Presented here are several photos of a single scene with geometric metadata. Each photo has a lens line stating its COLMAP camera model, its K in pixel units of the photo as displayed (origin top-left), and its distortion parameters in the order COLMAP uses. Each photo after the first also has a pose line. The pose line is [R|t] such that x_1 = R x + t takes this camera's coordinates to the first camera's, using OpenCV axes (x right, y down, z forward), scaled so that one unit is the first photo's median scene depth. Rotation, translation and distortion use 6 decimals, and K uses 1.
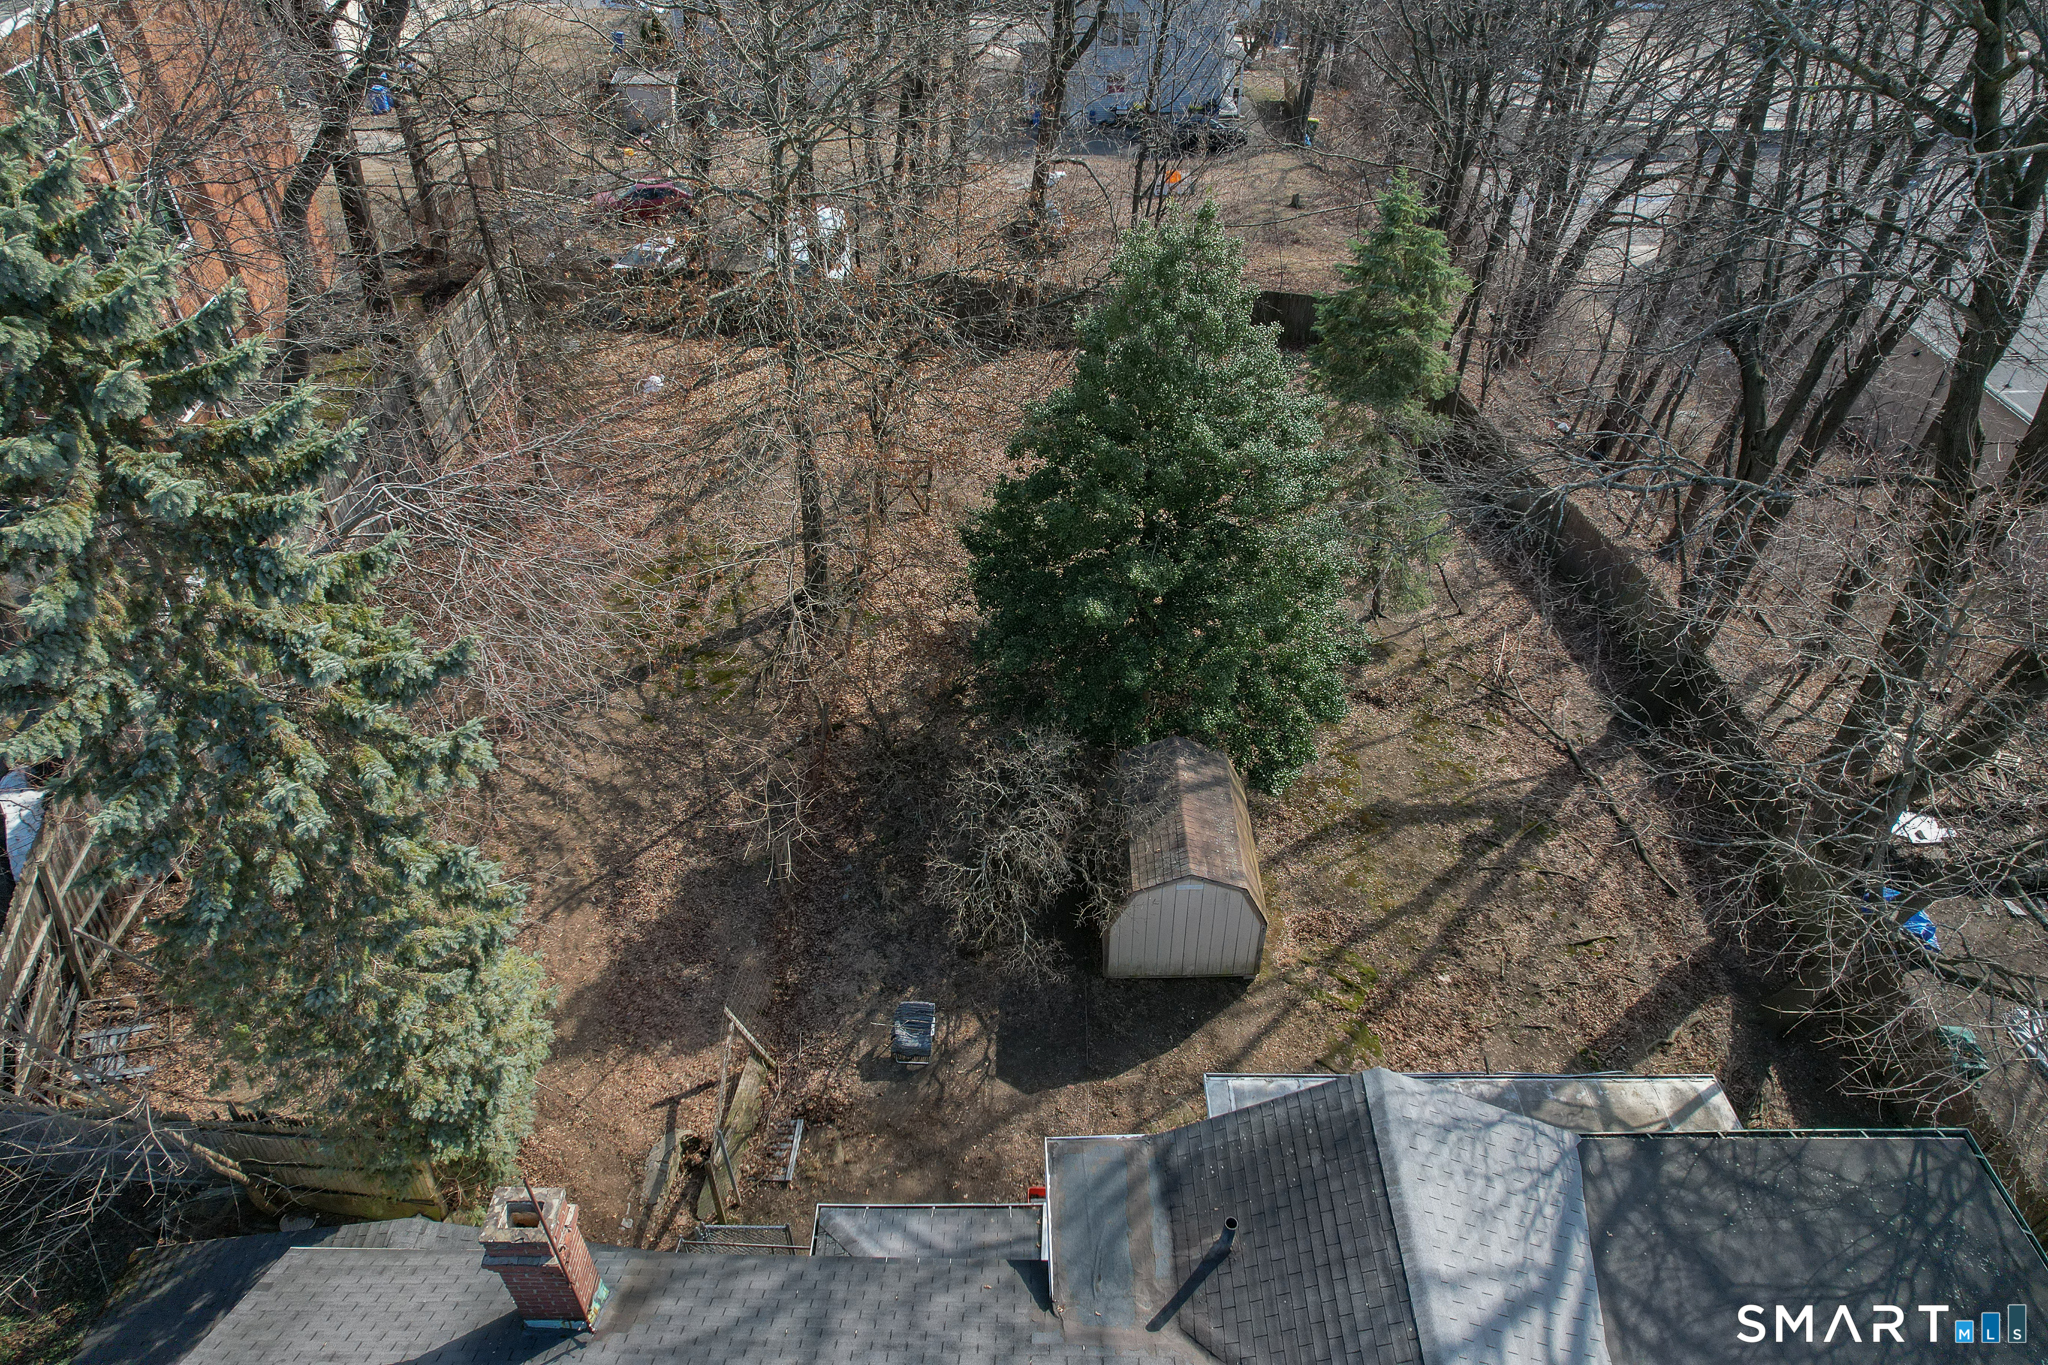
lens RADIAL K [[1308.7, 0, 1027.9], [0, 1308.7, 684.2], [0, 0, 1]] dist [-0.073023, 0.068360]
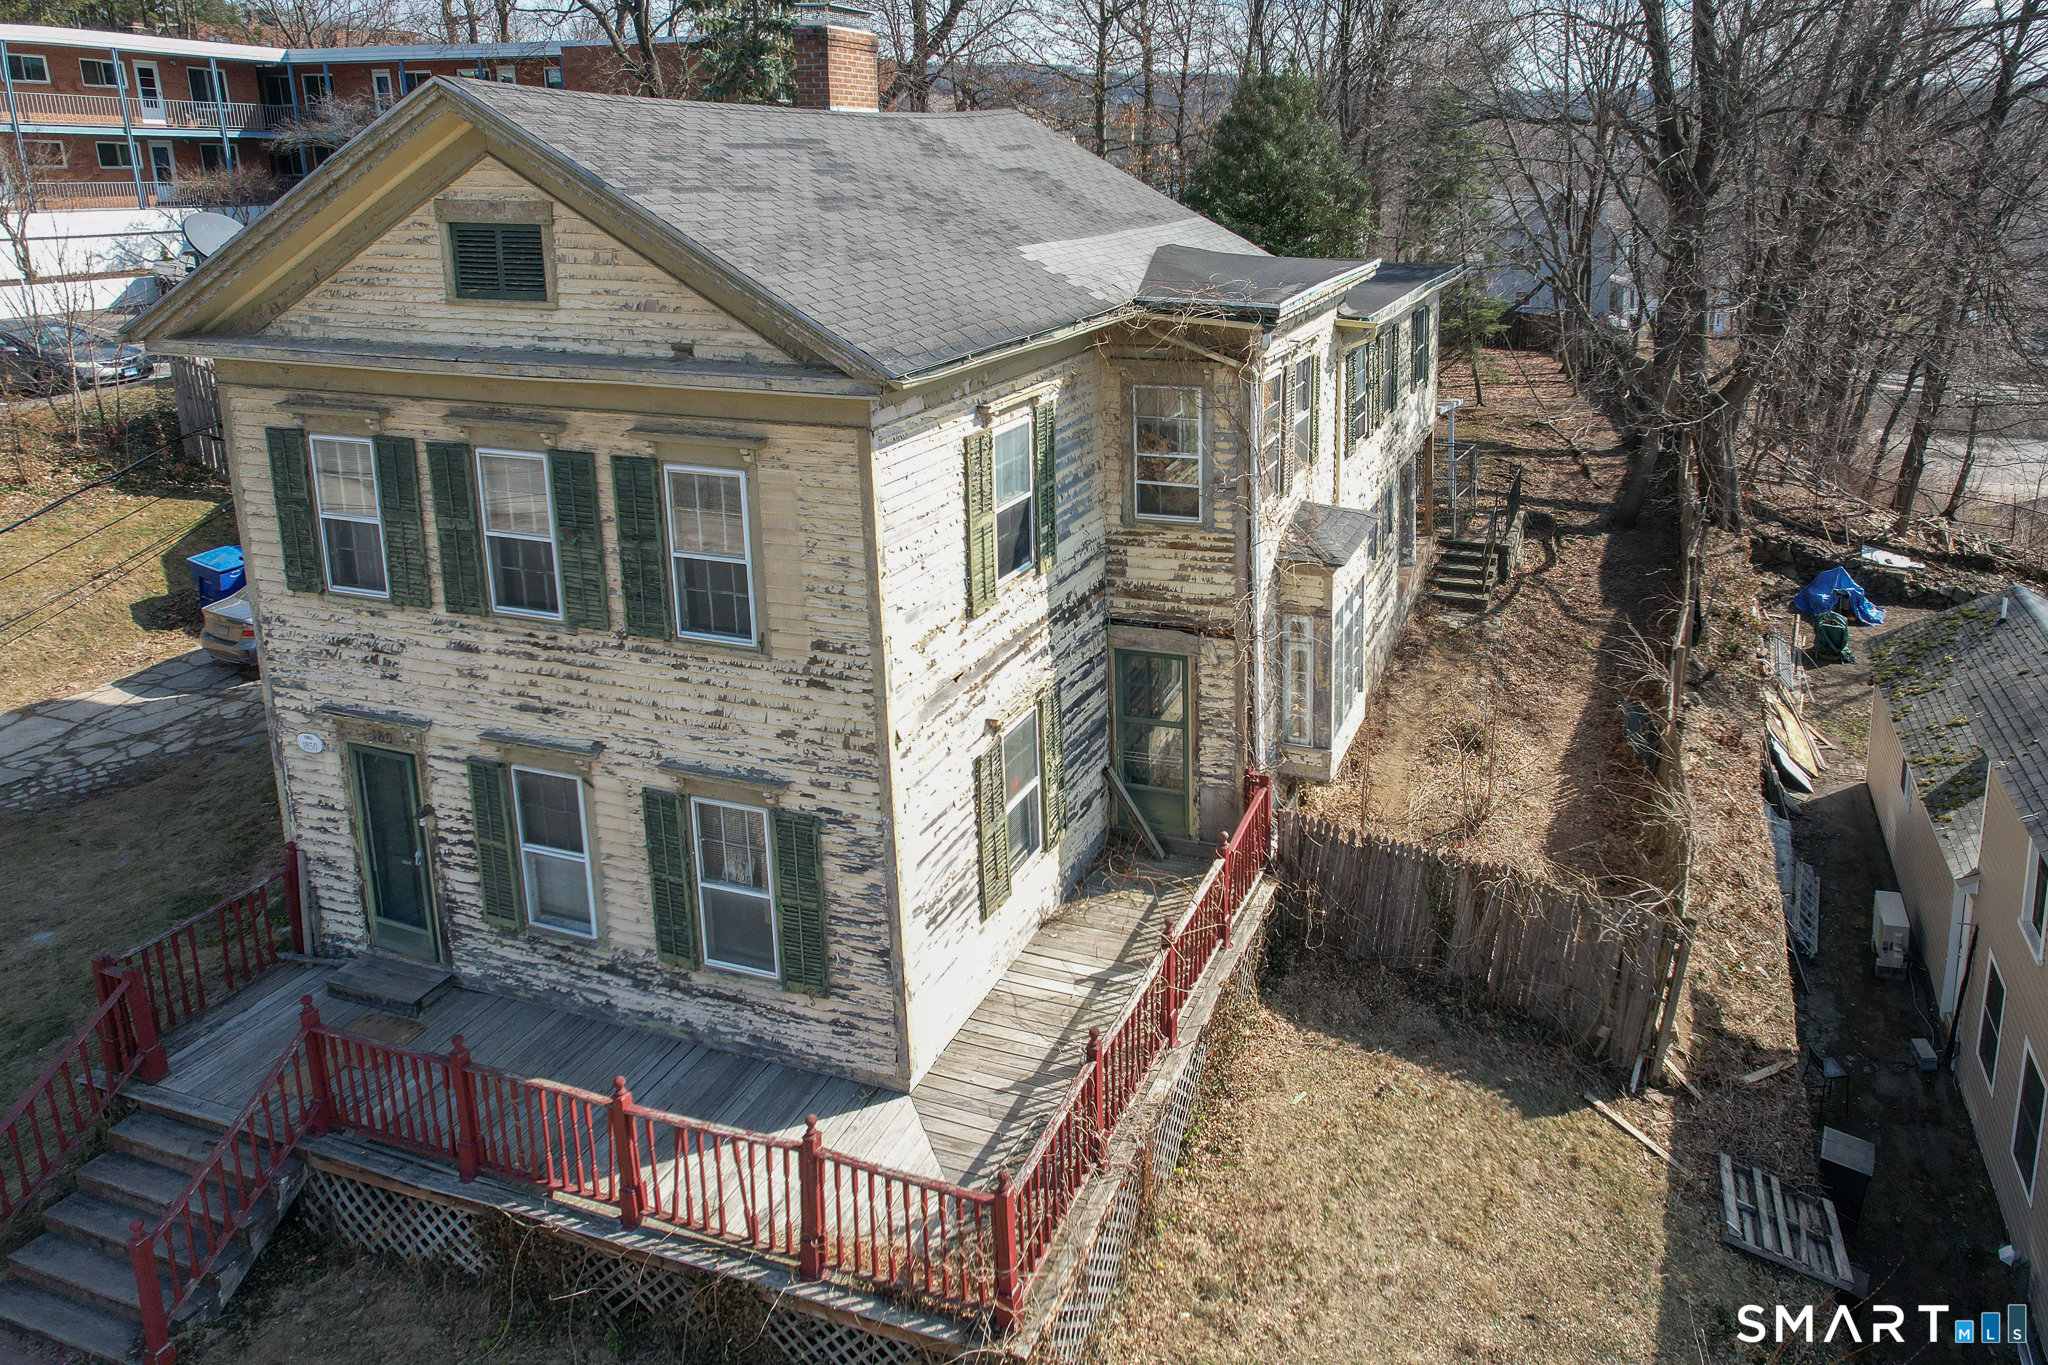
lens RADIAL K [[1361.8, 0, 1226.9], [0, 1361.8, 427.3], [0, 0, 1]] dist [-0.023900, 0.001636]
pose [[0.954563, 0.049089, -0.293938, 0.574781], [-0.185474, 0.869886, -0.457053, 0.877827], [0.233257, 0.490804, 0.839466, -0.362996]]
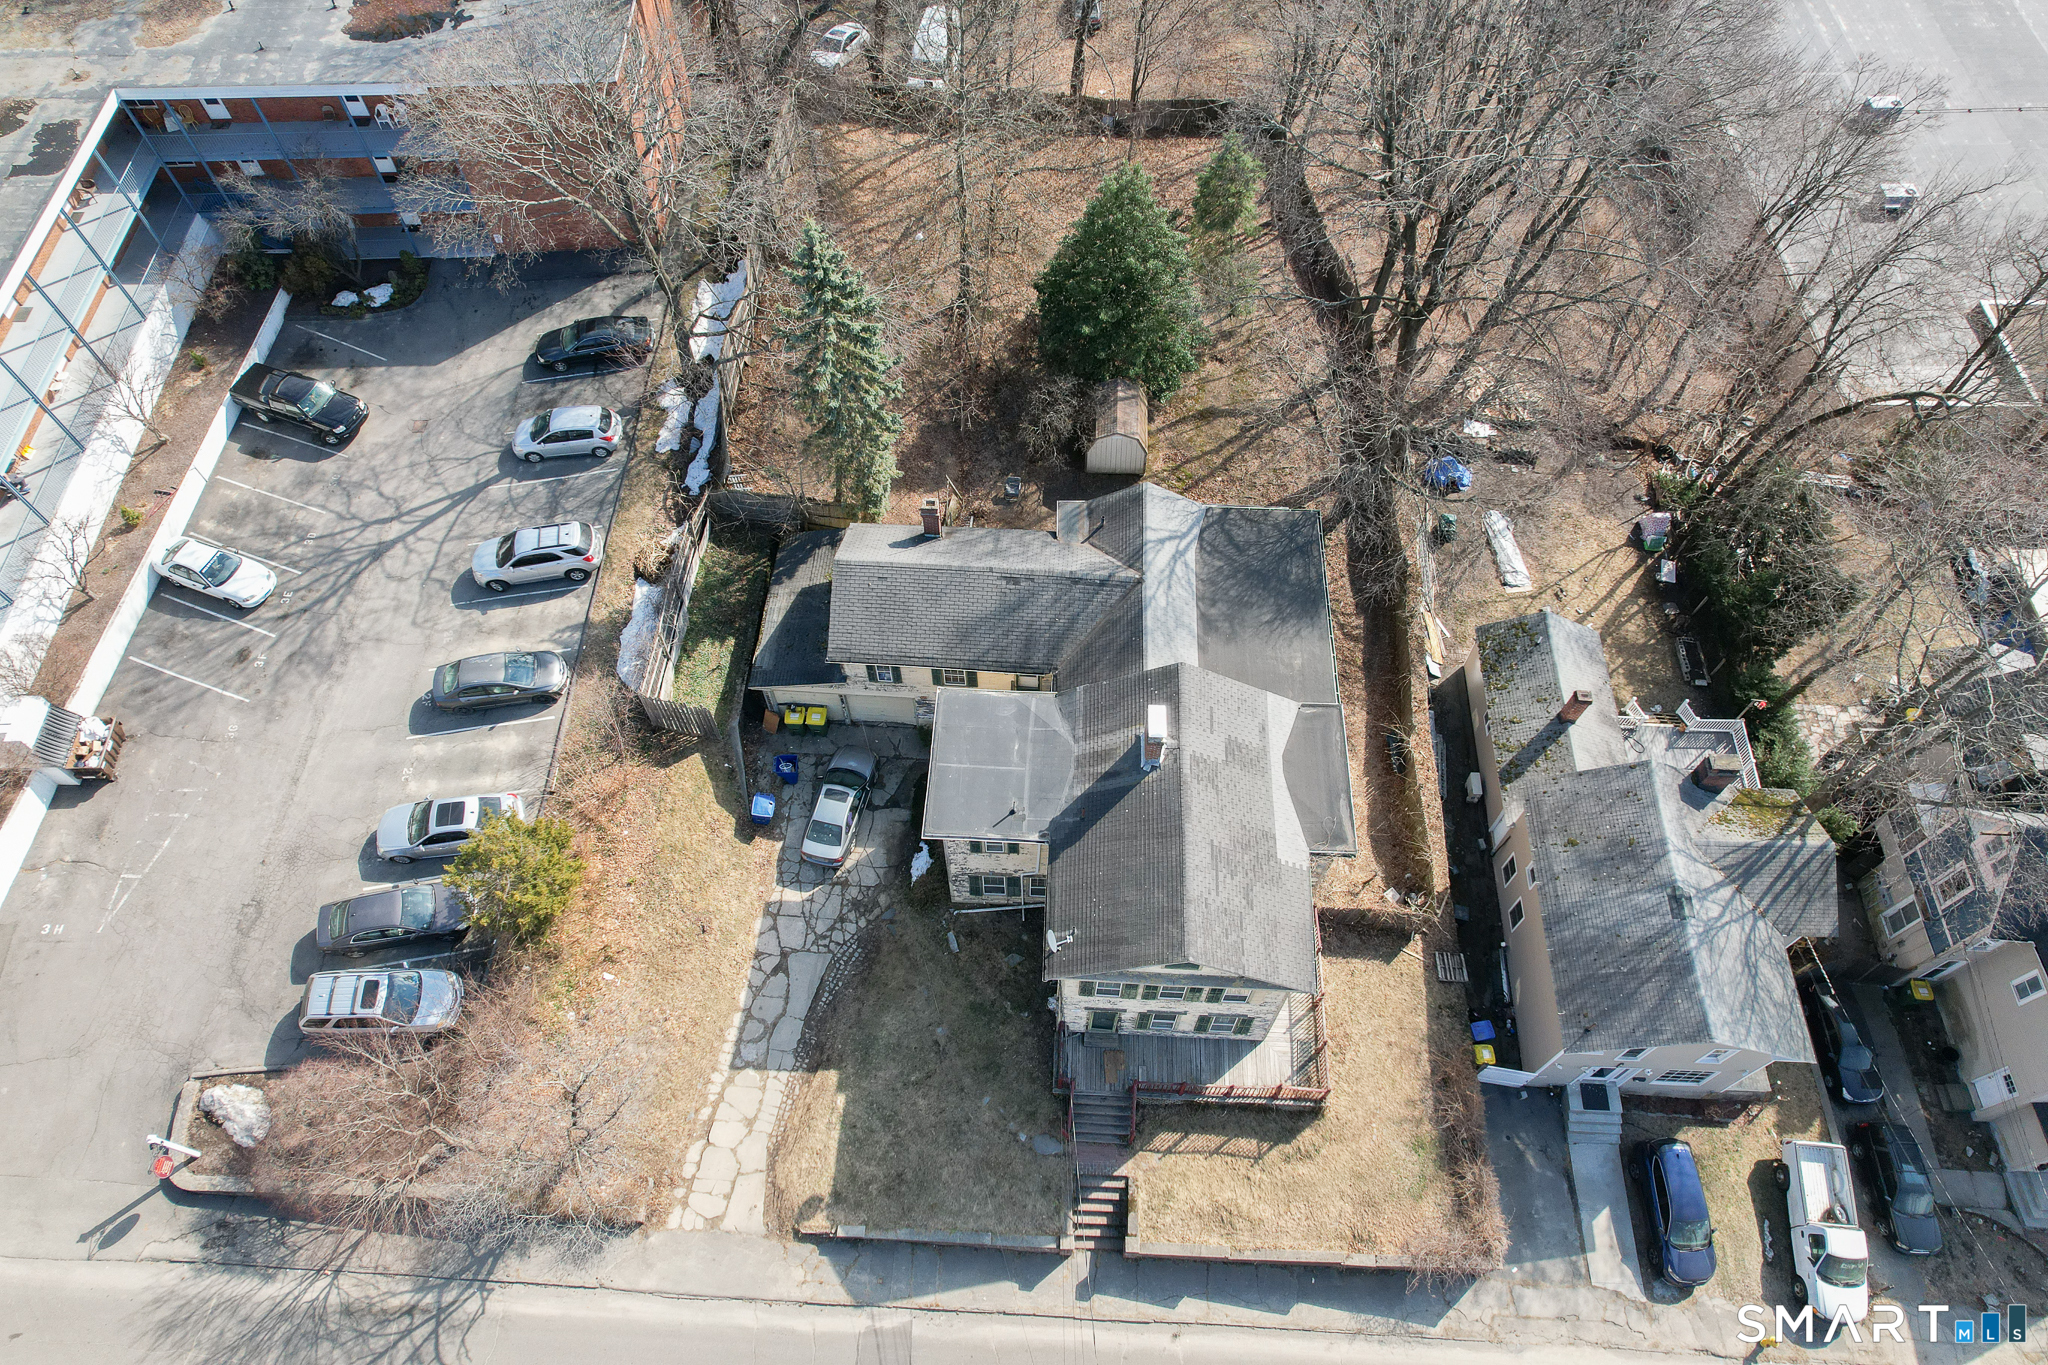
lens RADIAL K [[1308.7, 0, 1027.9], [0, 1308.7, 684.2], [0, 0, 1]] dist [-0.073023, 0.068360]
pose [[0.998929, 0.038335, -0.025895, 0.025961], [-0.028439, 0.950356, 0.309862, -0.162301], [0.036488, -0.308793, 0.950429, -1.478459]]
